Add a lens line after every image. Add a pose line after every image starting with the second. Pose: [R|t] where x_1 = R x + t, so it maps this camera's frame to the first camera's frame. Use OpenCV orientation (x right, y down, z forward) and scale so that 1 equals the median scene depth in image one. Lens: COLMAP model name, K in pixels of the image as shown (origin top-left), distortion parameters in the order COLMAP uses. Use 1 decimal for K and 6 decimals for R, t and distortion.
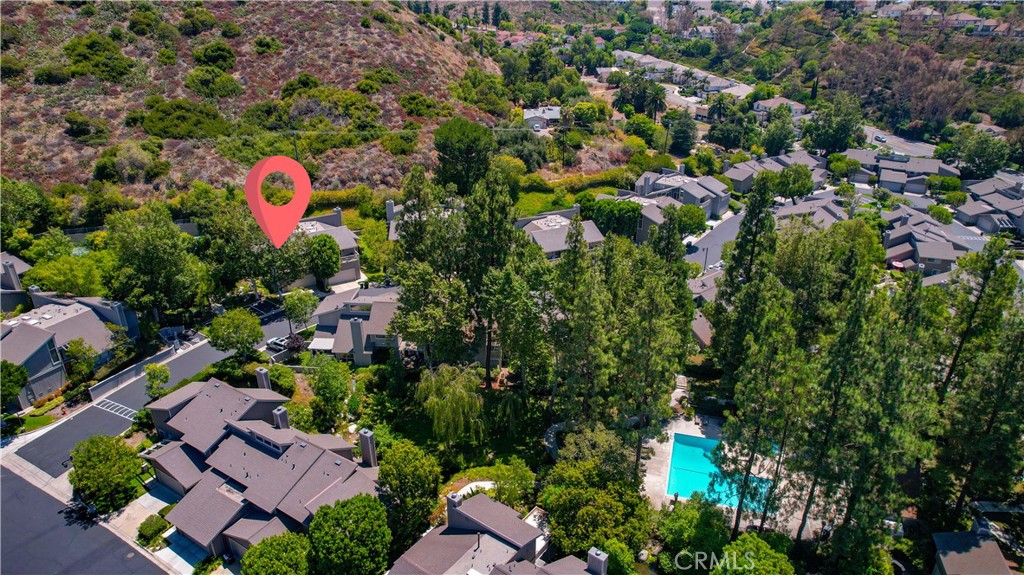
lens RADIAL K [[655.0, 0, 512.0], [0, 655.0, 287.5], [0, 0, 1]] dist [-0.079117, 0.075524]
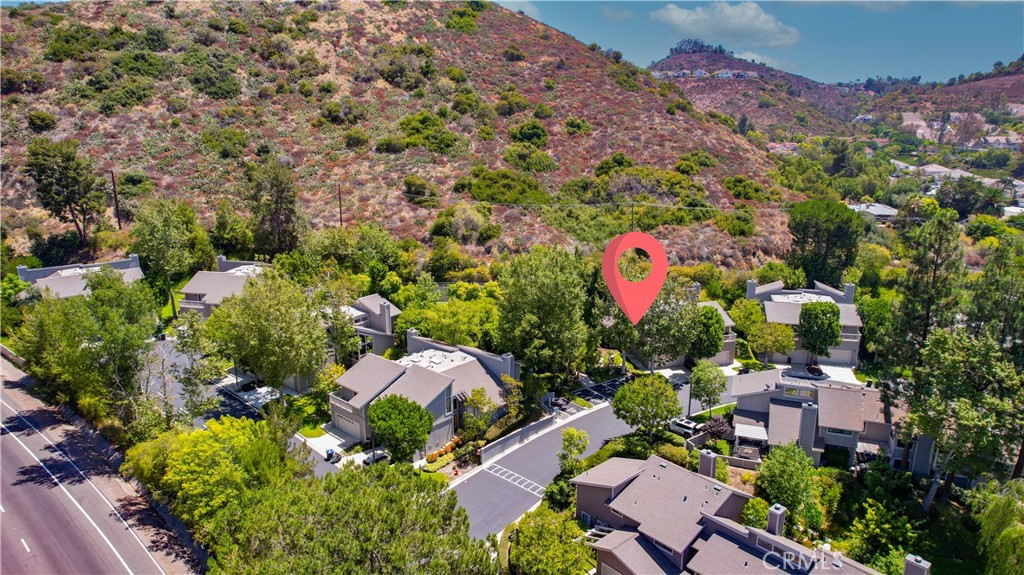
lens RADIAL K [[655.0, 0, 512.0], [0, 655.0, 287.5], [0, 0, 1]] dist [-0.079117, 0.075524]
pose [[0.959132, 0.071465, -0.273784, -0.222465], [-0.118221, 0.980292, -0.158274, 0.044513], [0.257077, 0.184173, 0.948679, 0.084011]]
